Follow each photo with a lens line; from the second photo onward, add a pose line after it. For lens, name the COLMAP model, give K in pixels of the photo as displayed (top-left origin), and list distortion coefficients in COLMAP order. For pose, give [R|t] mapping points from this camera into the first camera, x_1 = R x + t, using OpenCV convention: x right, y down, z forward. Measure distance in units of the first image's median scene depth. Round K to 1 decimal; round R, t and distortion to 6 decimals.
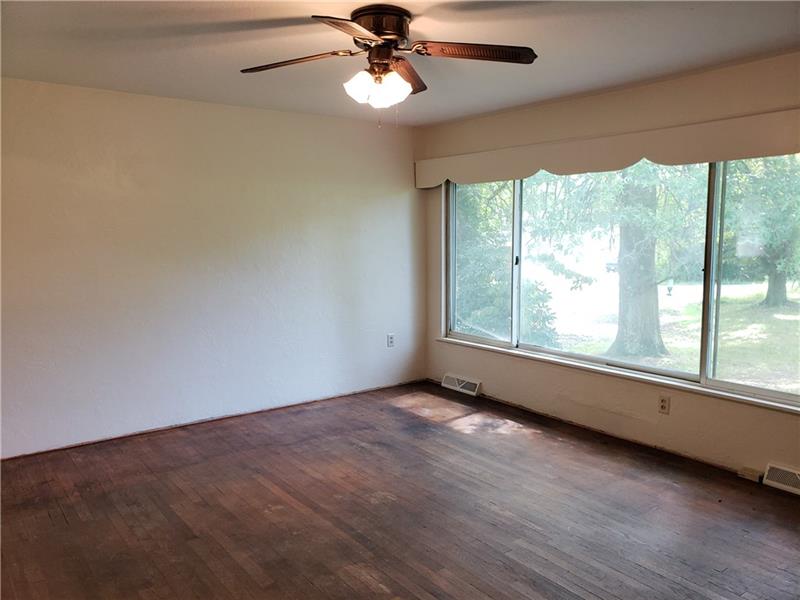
lens RADIAL K [[636.1, 0, 379.3], [0, 636.1, 311.5], [0, 0, 1]] dist [0.055490, -0.006262]
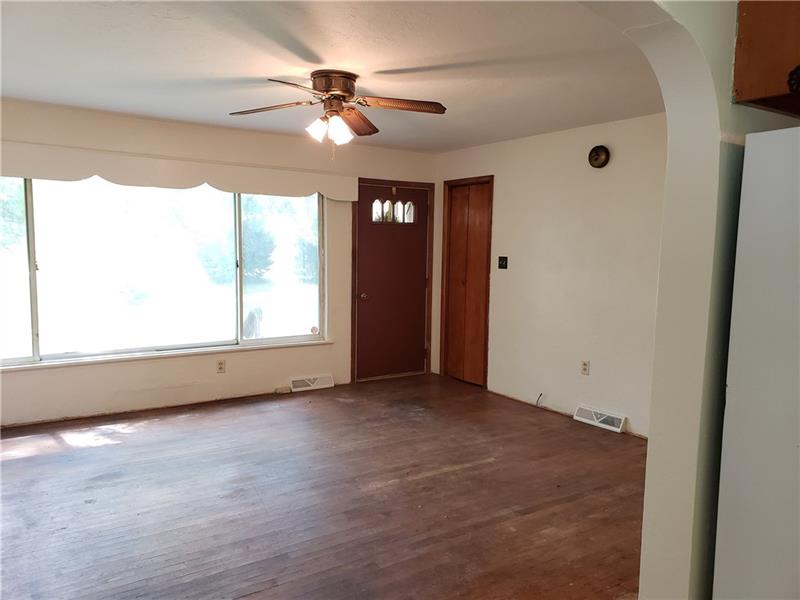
lens RADIAL K [[623.8, 0, 399.4], [0, 623.8, 301.9], [0, 0, 1]] dist [0.053775, -0.039552]
pose [[0.033936, -0.080459, 0.996180, -0.849235], [0.119870, 0.989887, 0.075867, -0.045159], [-0.992209, 0.116837, 0.043238, 0.549023]]
